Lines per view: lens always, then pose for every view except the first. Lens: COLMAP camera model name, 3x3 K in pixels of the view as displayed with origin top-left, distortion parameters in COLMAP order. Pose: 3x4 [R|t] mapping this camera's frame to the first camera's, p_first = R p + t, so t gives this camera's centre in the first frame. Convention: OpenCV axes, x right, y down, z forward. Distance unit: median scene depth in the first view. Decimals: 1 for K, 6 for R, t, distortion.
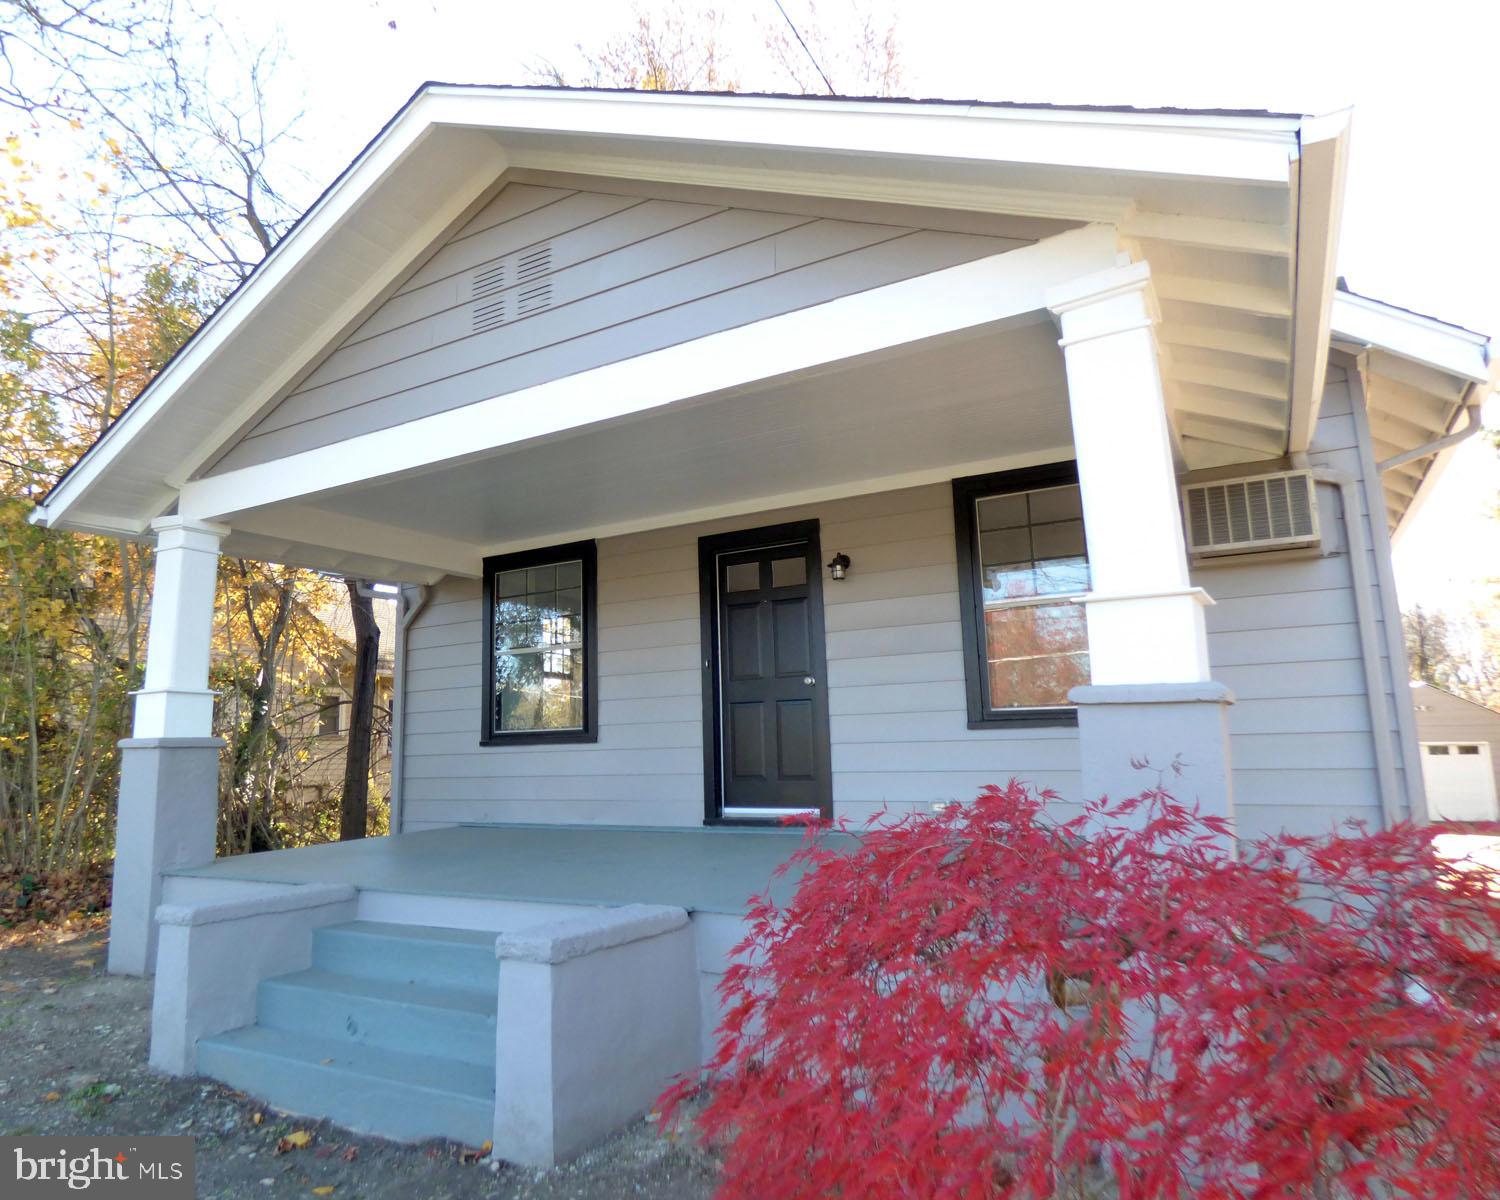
lens RADIAL K [[942.3, 0, 750.0], [0, 942.3, 600.0], [0, 0, 1]] dist [-0.025424, 0.000018]
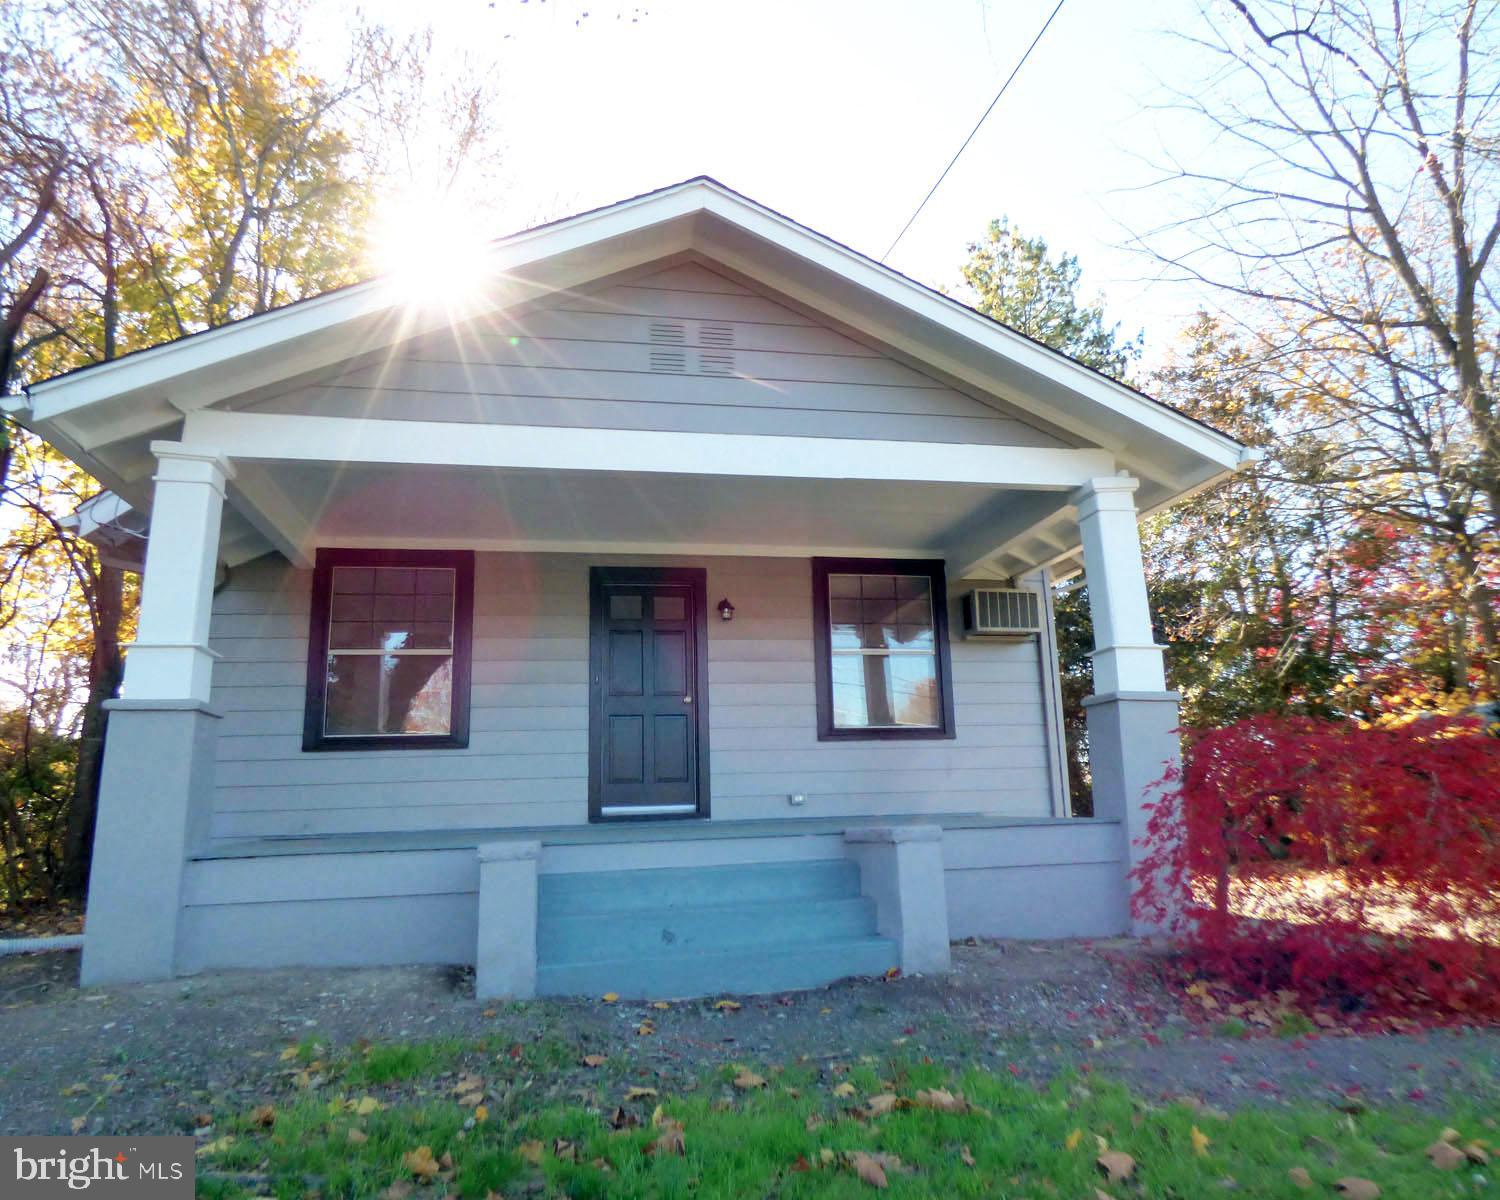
lens RADIAL K [[985.9, 0, 750.0], [0, 985.9, 600.0], [0, 0, 1]] dist [0.000139, -0.000173]
pose [[0.751104, 0.143725, 0.644350, -0.741068], [-0.087245, 0.989064, -0.118914, 0.107449], [-0.654394, 0.033100, 0.755429, -0.011497]]
